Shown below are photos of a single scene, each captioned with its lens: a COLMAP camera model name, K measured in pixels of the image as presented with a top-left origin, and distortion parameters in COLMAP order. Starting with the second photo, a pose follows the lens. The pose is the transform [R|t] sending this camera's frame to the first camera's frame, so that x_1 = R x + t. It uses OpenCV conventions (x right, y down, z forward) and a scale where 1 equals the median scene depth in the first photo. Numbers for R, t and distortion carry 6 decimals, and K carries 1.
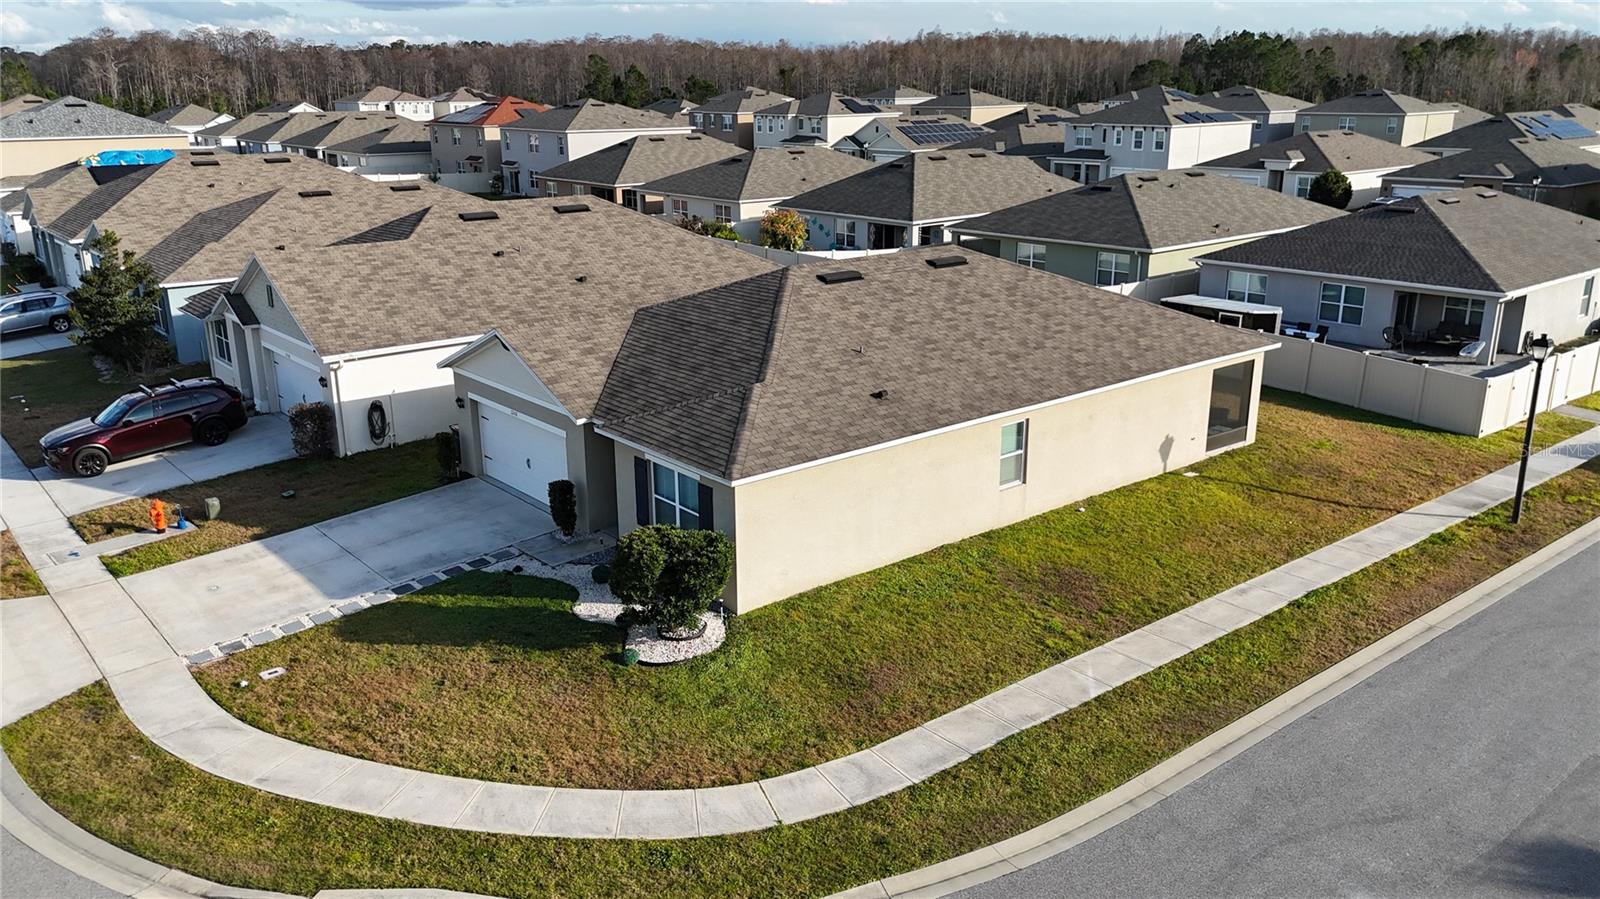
lens RADIAL K [[1222.0, 0, 790.2], [0, 1222.0, 454.8], [0, 0, 1]] dist [0.092716, -0.105875]
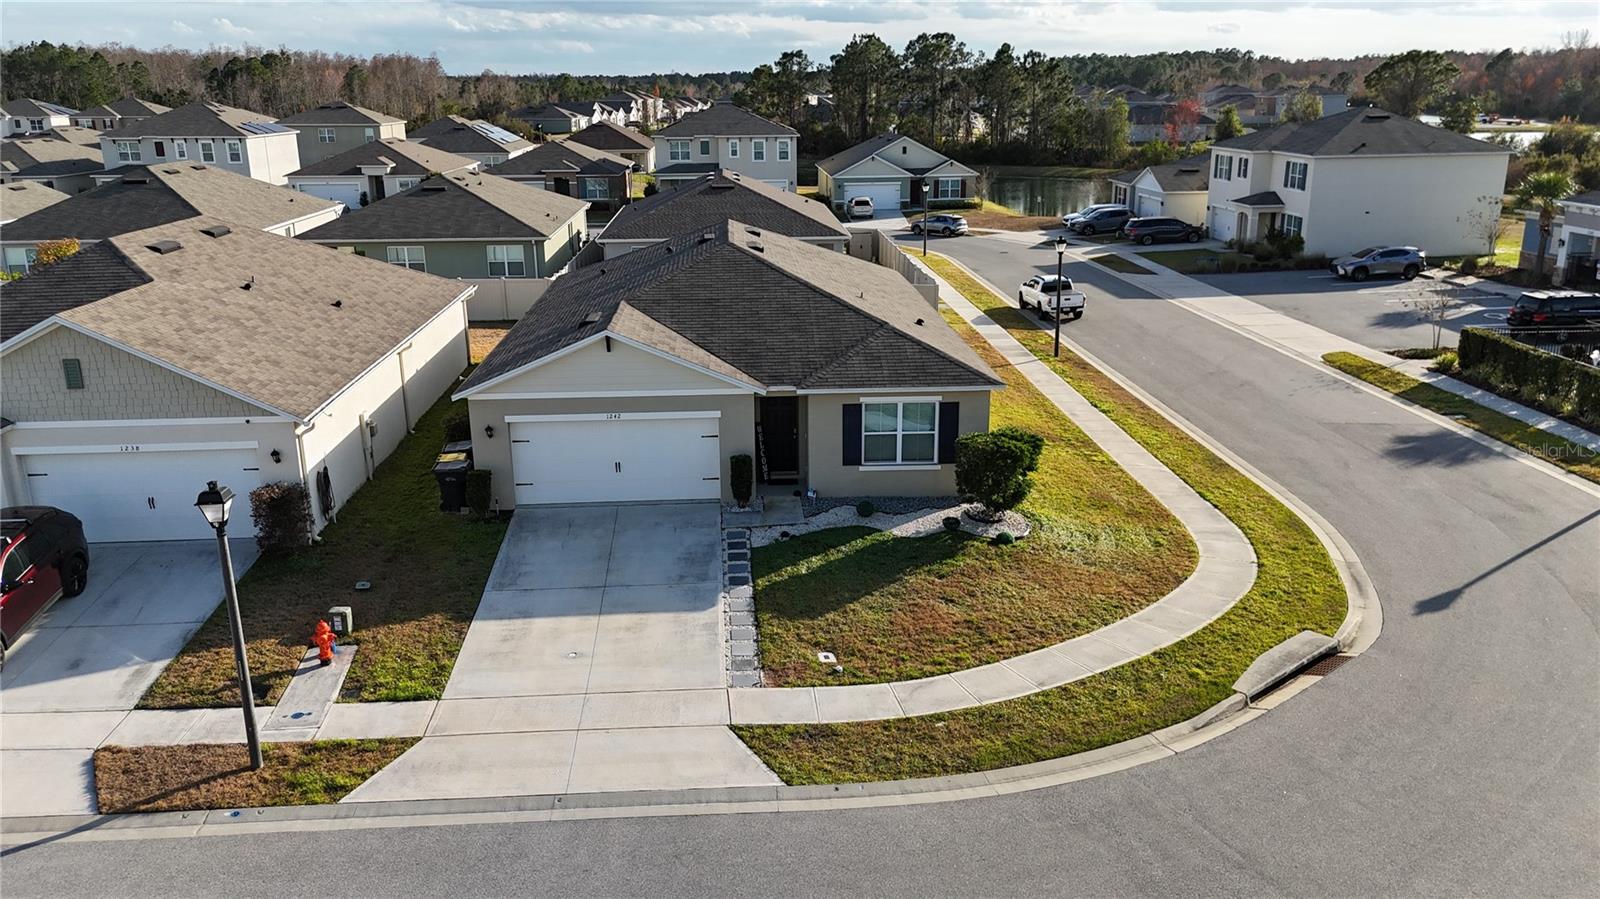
lens RADIAL K [[1222.0, 0, 790.2], [0, 1222.0, 454.8], [0, 0, 1]] dist [0.092716, -0.105875]
pose [[0.591989, -0.230401, 0.772311, -0.878716], [0.241084, 0.965013, 0.103094, -0.069194], [-0.769043, 0.125161, 0.626824, 0.288214]]
